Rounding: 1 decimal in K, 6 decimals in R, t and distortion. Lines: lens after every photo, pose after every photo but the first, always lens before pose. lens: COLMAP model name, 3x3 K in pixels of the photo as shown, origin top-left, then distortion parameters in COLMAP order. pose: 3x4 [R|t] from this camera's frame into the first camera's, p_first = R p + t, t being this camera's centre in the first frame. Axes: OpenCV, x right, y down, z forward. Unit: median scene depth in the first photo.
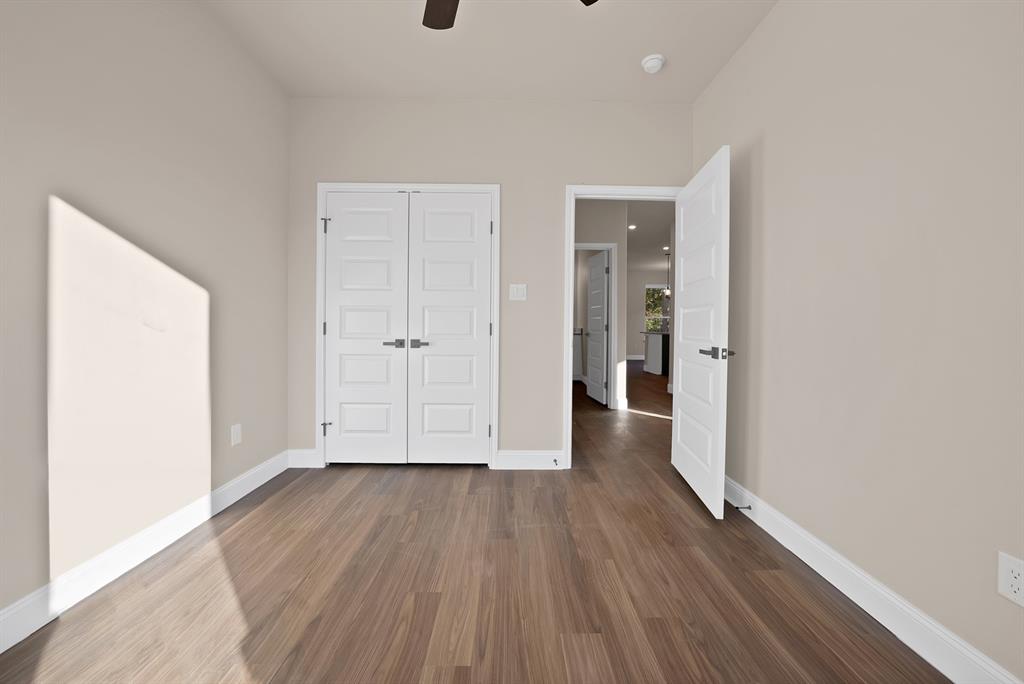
lens RADIAL K [[377.7, 0, 511.2], [0, 377.7, 325.9], [0, 0, 1]] dist [-0.001299, -0.000041]
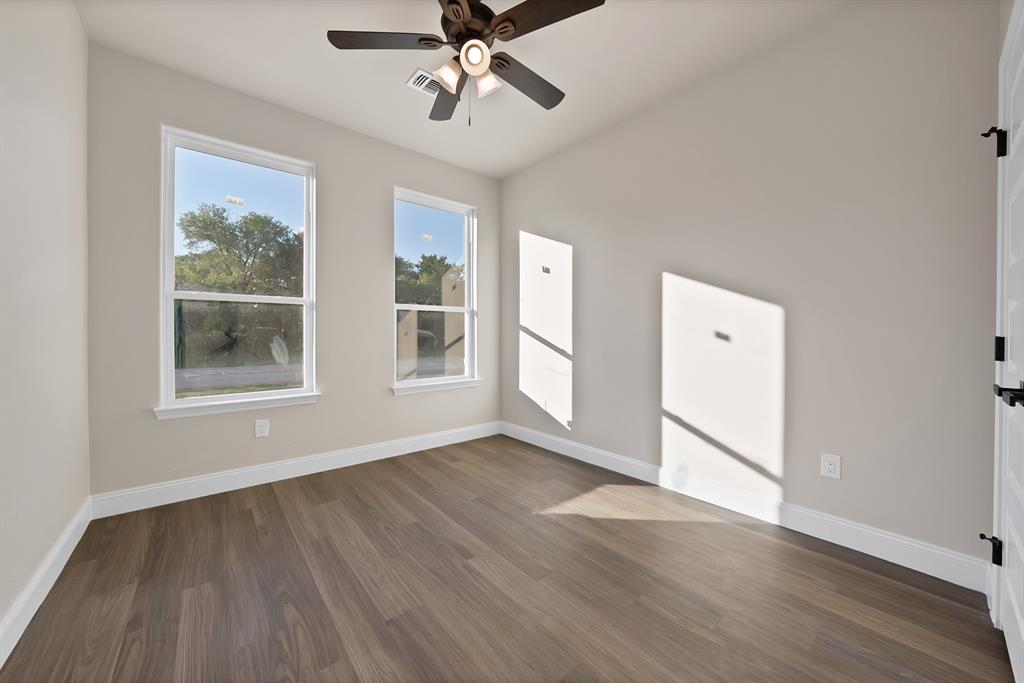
lens RADIAL K [[363.2, 0, 512.2], [0, 363.2, 337.9], [0, 0, 1]] dist [-0.017629, 0.000097]
pose [[-0.759753, -0.008079, -0.650161, 0.569438], [-0.015415, 0.999866, 0.005590, -0.000126], [0.650028, 0.014270, -0.759776, 1.791113]]
